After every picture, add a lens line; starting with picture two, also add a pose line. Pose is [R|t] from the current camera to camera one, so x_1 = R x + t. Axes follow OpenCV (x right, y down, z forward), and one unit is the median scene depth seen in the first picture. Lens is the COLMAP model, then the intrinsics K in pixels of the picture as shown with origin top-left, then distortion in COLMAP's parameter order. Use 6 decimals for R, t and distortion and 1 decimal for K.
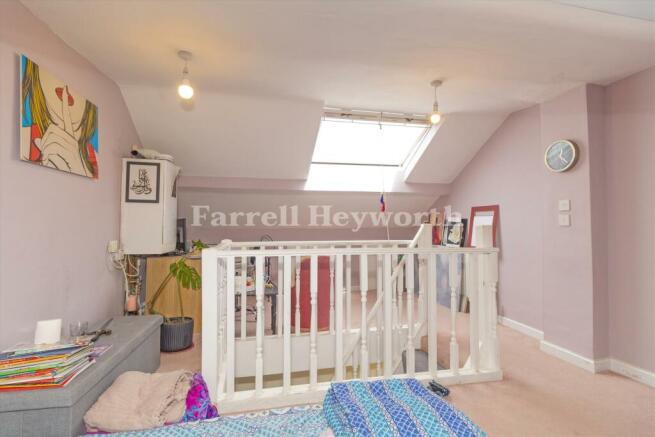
lens RADIAL K [[302.7, 0, 326.6], [0, 302.7, 219.4], [0, 0, 1]] dist [-0.000523, 0.000192]
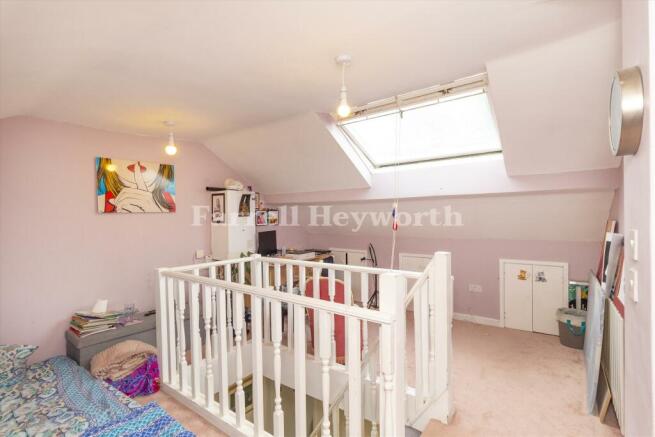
lens RADIAL K [[302.7, 0, 326.8], [0, 302.7, 220.1], [0, 0, 1]] dist [-0.000523, 0.000192]
pose [[0.666221, -0.000313, -0.745754, 0.809488], [0.028089, 0.999301, 0.024675, -0.095075], [0.745225, -0.037386, 0.665764, 0.480031]]
